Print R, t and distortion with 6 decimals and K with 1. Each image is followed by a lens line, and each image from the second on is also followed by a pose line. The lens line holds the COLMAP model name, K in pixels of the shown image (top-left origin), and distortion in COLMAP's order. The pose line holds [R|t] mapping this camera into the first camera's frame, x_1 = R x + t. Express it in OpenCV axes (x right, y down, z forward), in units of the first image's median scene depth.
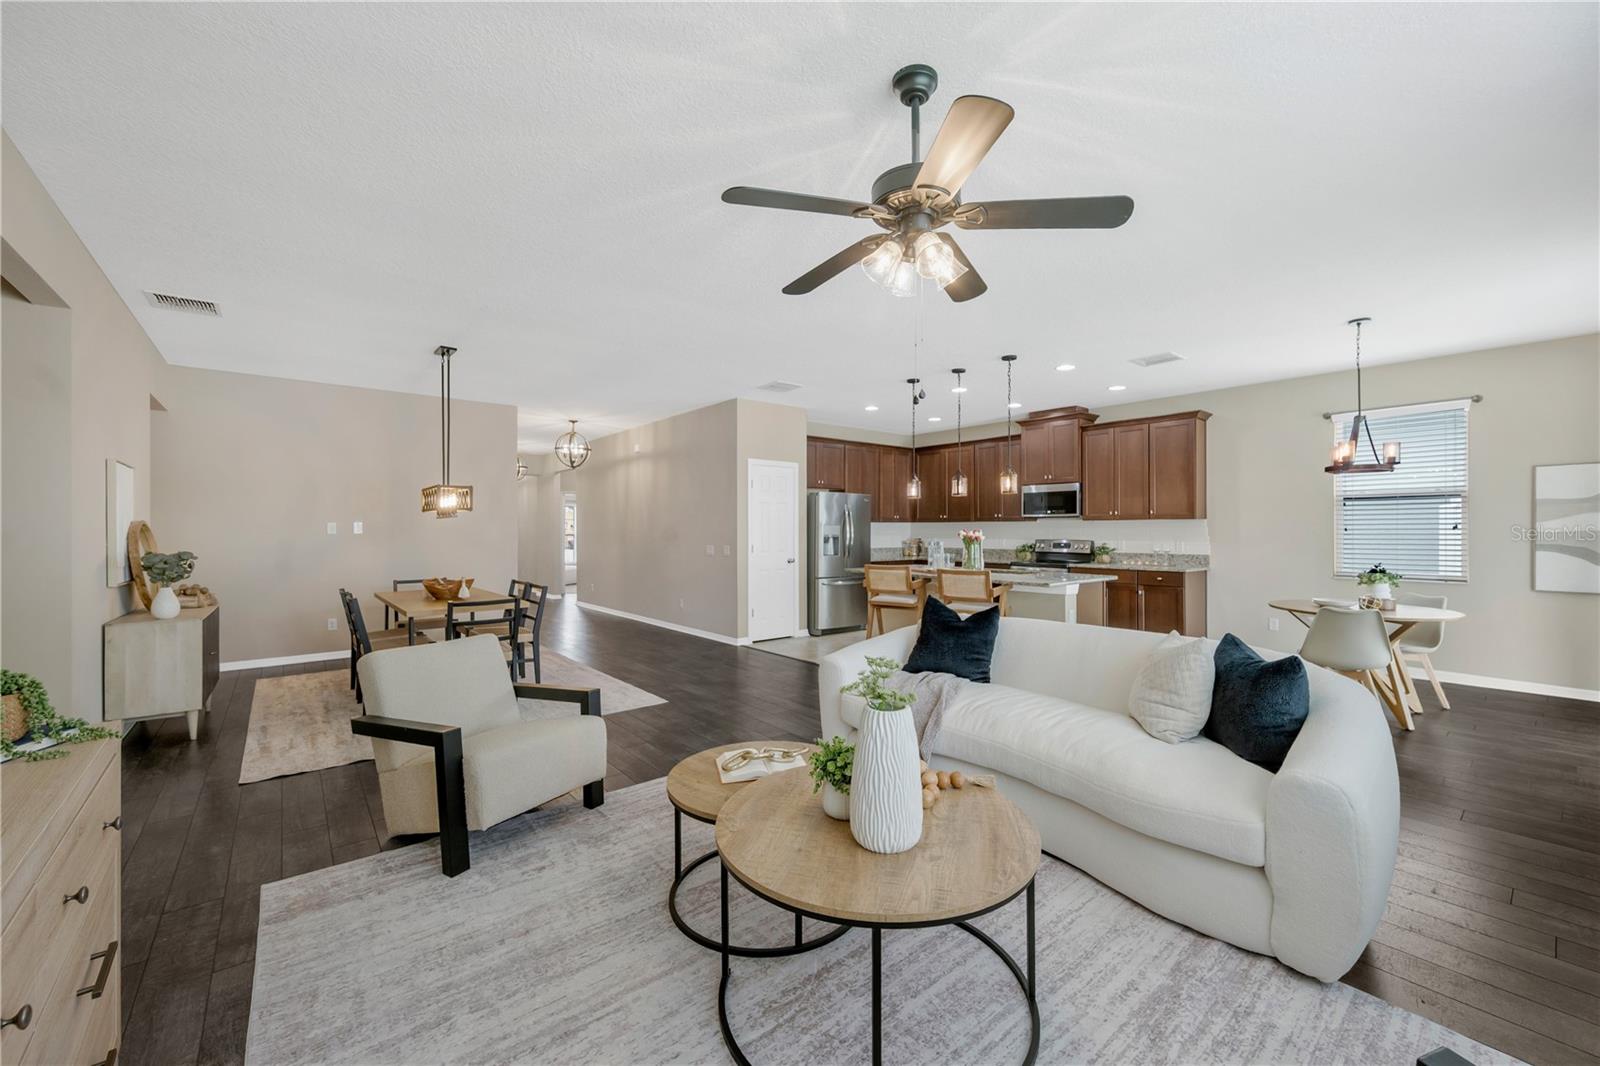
lens RADIAL K [[637.9, 0, 804.4], [0, 637.9, 526.2], [0, 0, 1]] dist [0.000658, -0.000013]
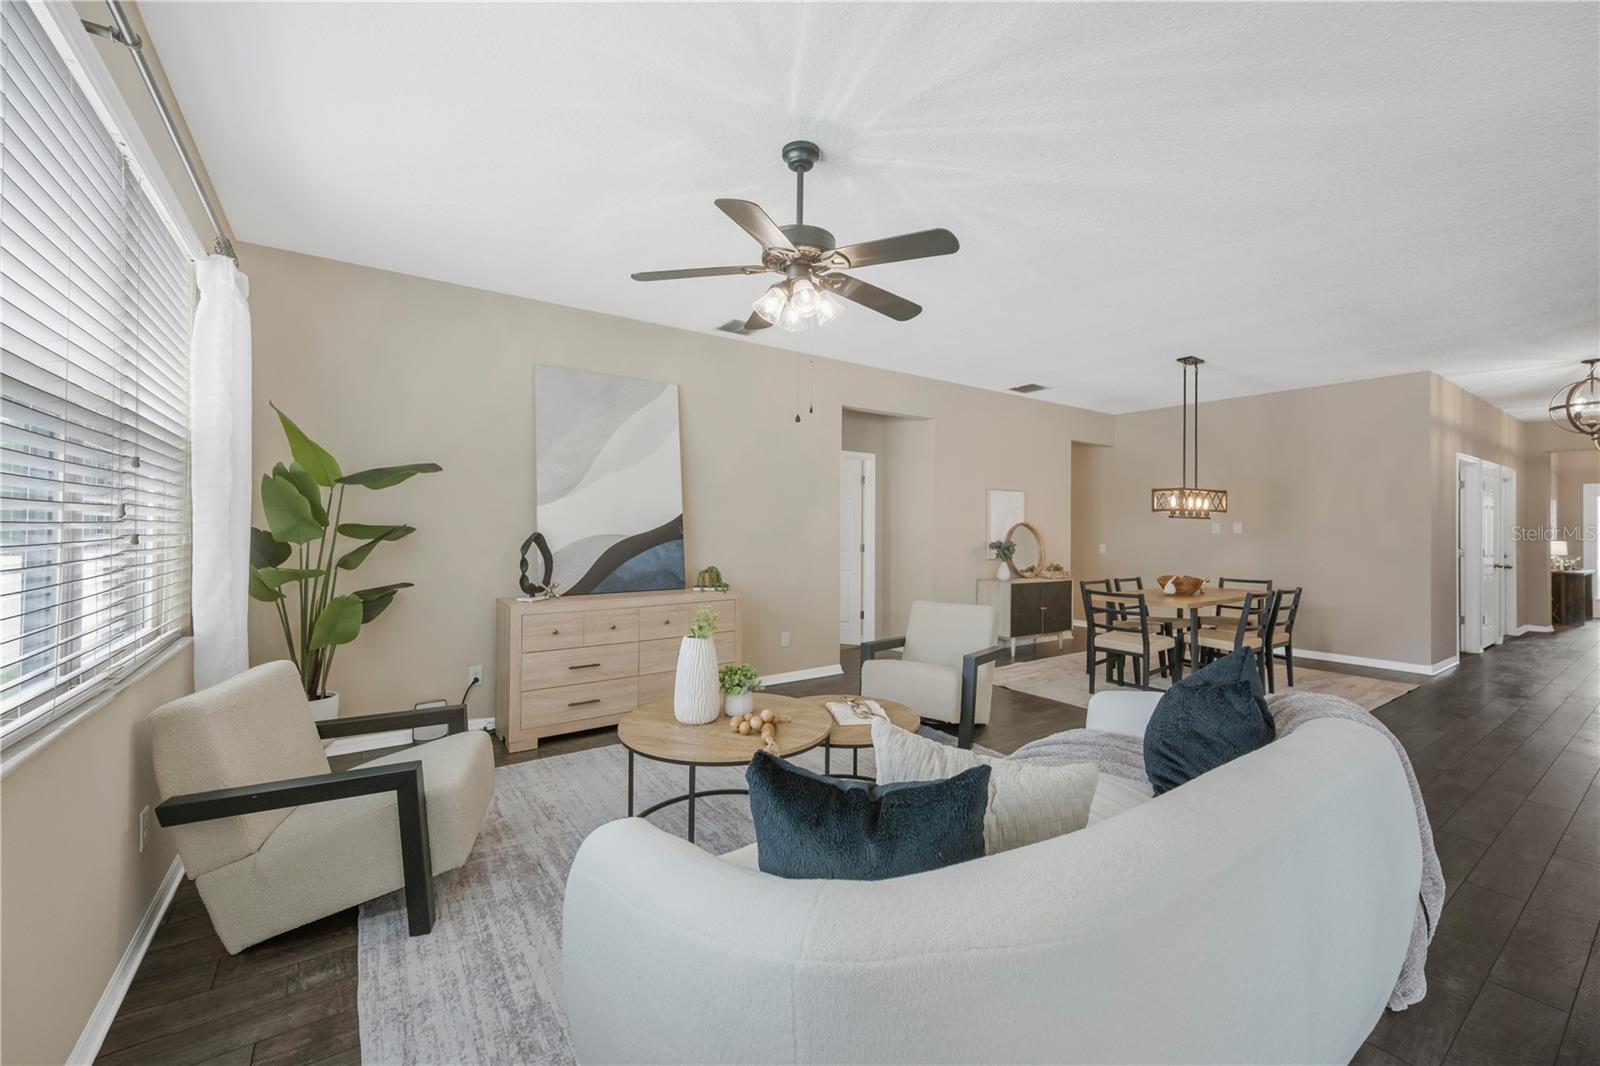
lens RADIAL K [[637.9, 0, 804.4], [0, 637.9, 526.2], [0, 0, 1]] dist [0.000658, -0.000013]
pose [[-0.078084, -0.000144, -0.996947, 0.369142], [-0.001718, 0.999999, -0.000009, 0.001106], [0.996945, 0.001712, -0.078084, 0.312385]]
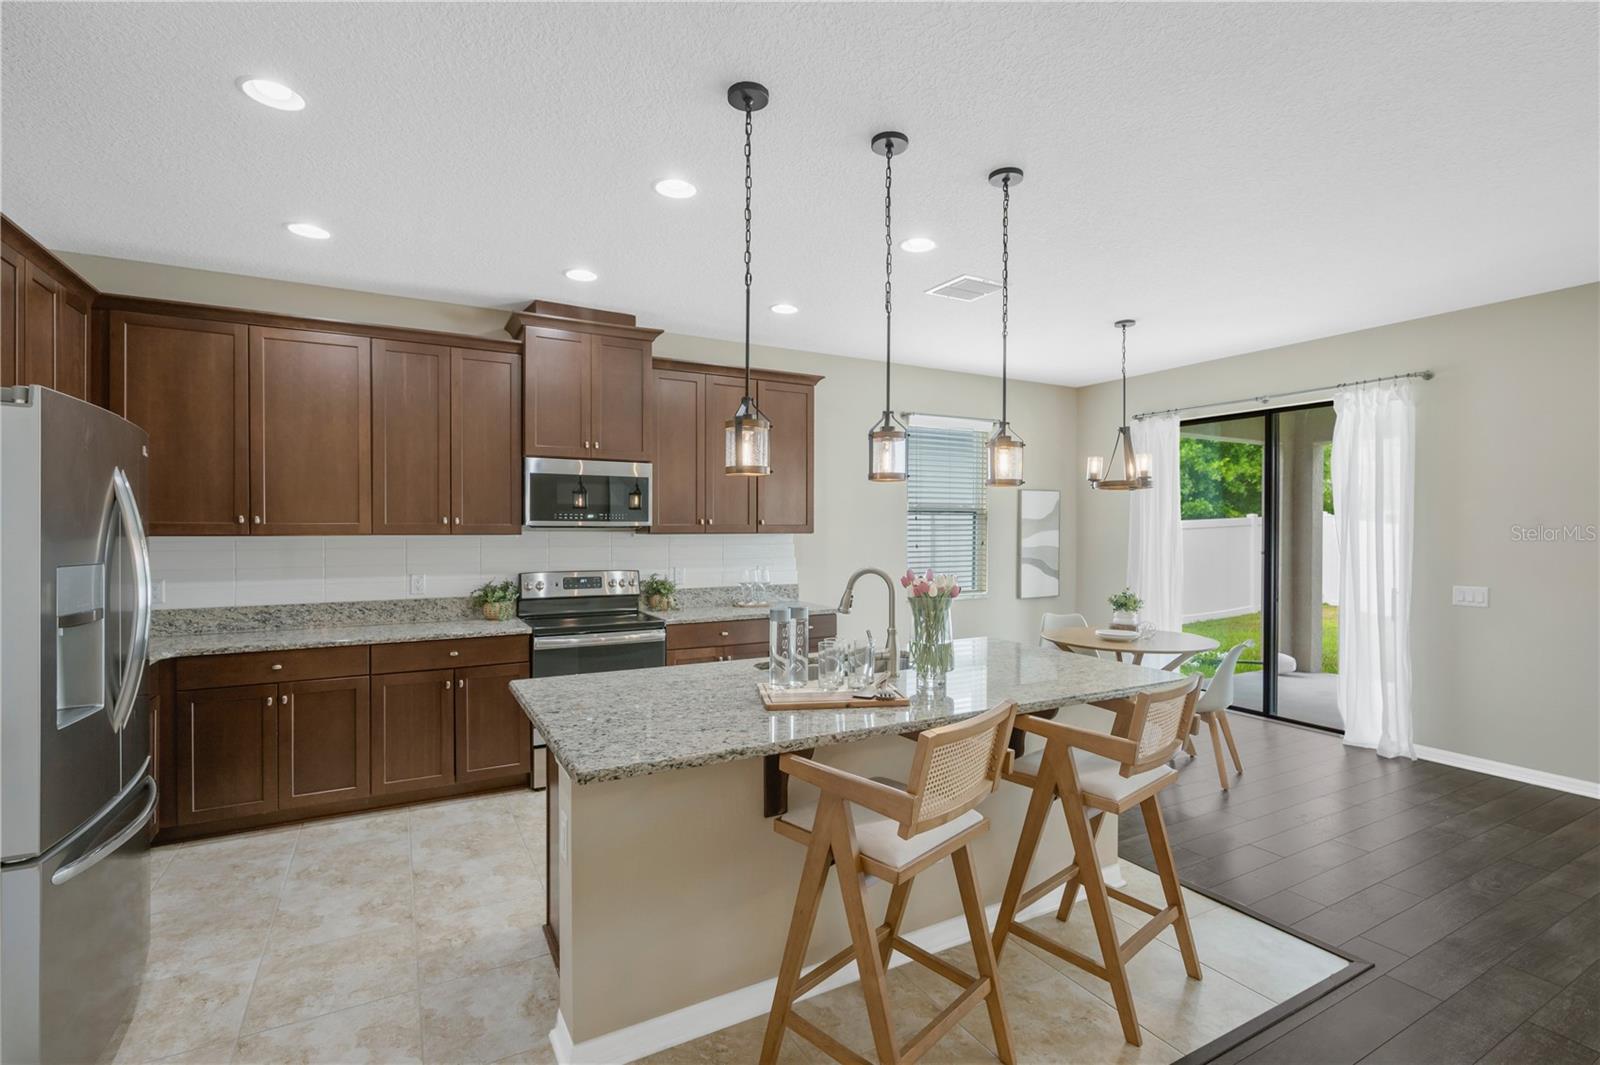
lens RADIAL K [[729.6, 0, 802.6], [0, 729.6, 530.7], [0, 0, 1]] dist [-0.000130, -0.000208]
pose [[0.180535, -0.001194, 0.983568, -0.142609], [-0.006123, 0.999979, 0.002338, -0.014034], [-0.983549, -0.006445, 0.180524, 0.754153]]
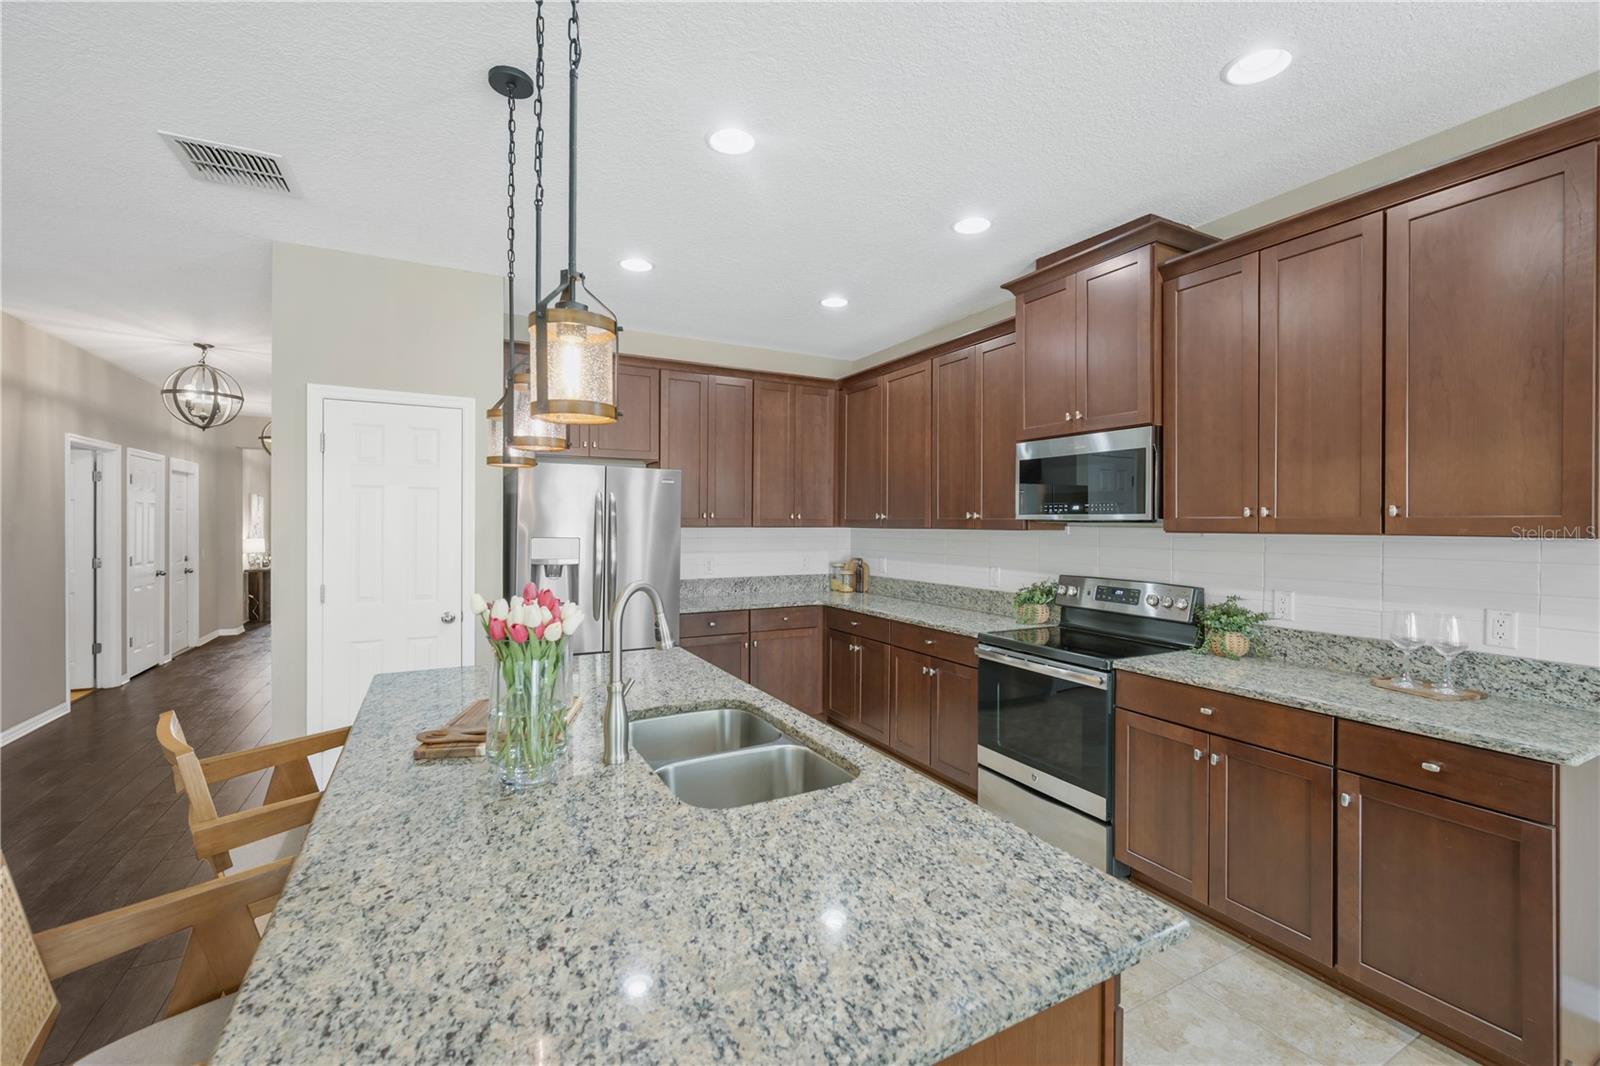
lens RADIAL K [[674.1, 0, 806.1], [0, 674.1, 524.0], [0, 0, 1]] dist [-0.000416, -0.000106]
pose [[0.982037, 0.006320, -0.188583, 0.307664], [-0.004935, 0.999957, 0.007812, -0.015427], [0.188624, -0.006741, 0.982026, 0.587244]]
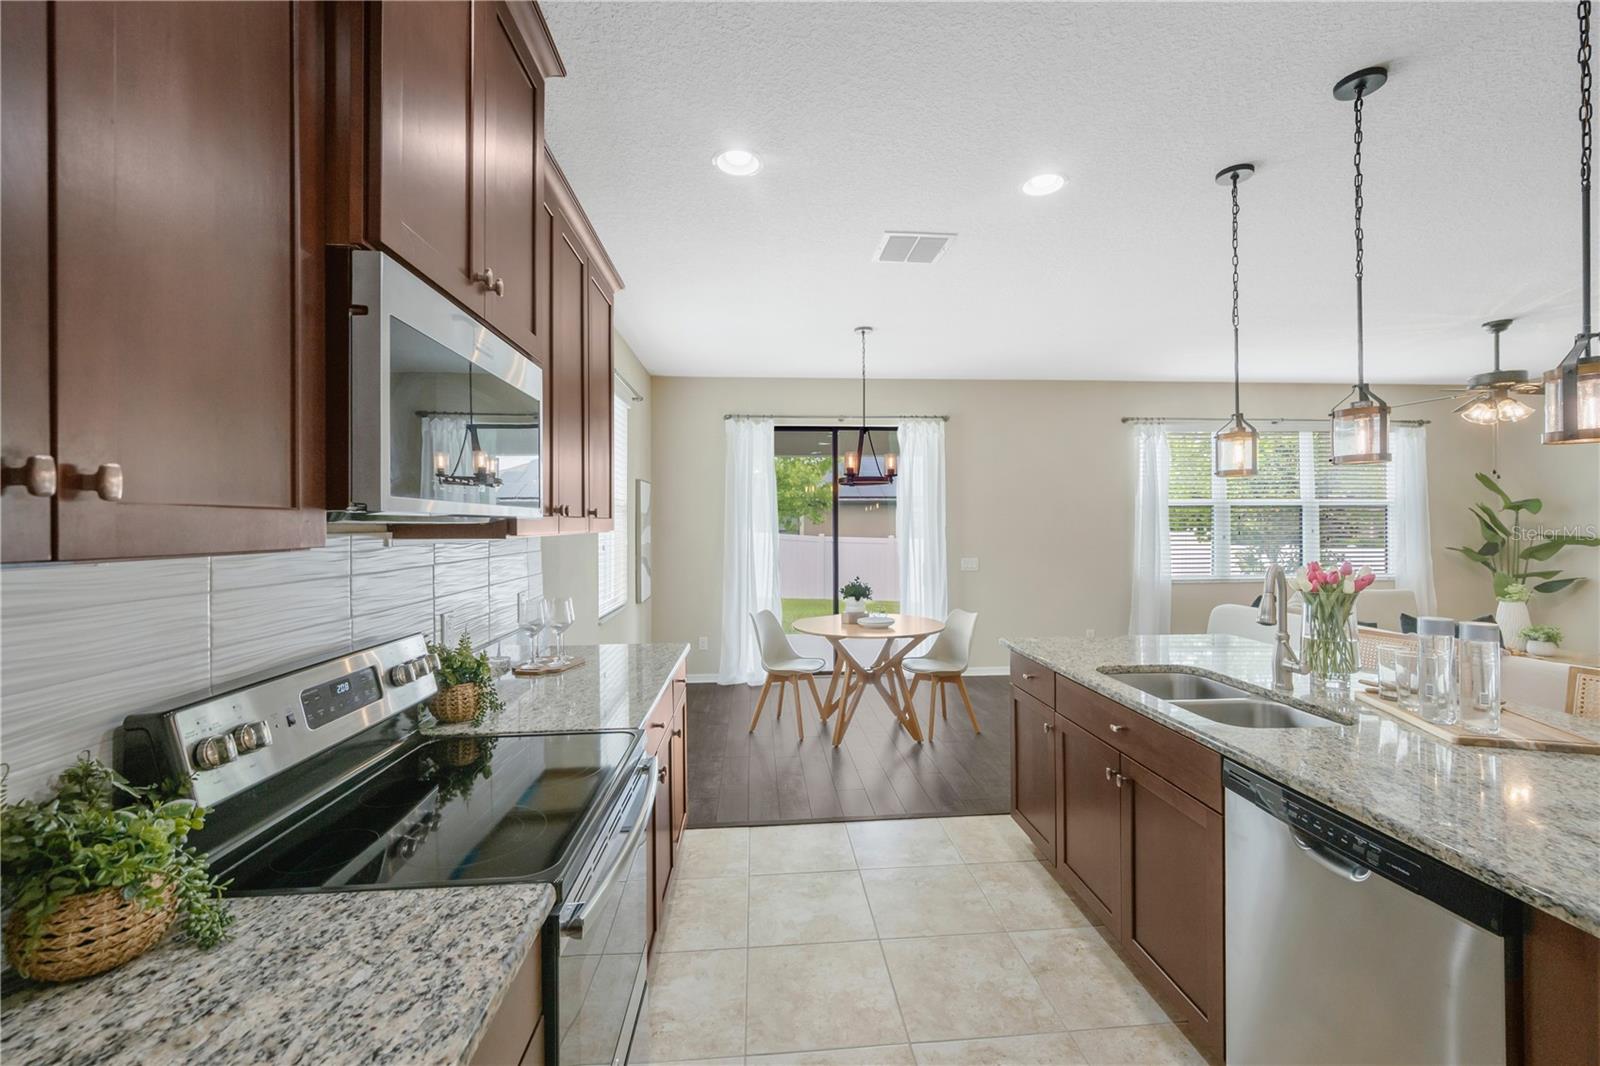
lens RADIAL K [[655.6, 0, 801.5], [0, 655.6, 518.3], [0, 0, 1]] dist [-0.000326, -0.000039]
pose [[-0.816437, 0.012338, 0.577303, 0.219730], [0.006586, 0.999906, -0.012056, -0.012235], [-0.577397, -0.006040, -0.816441, 1.116097]]
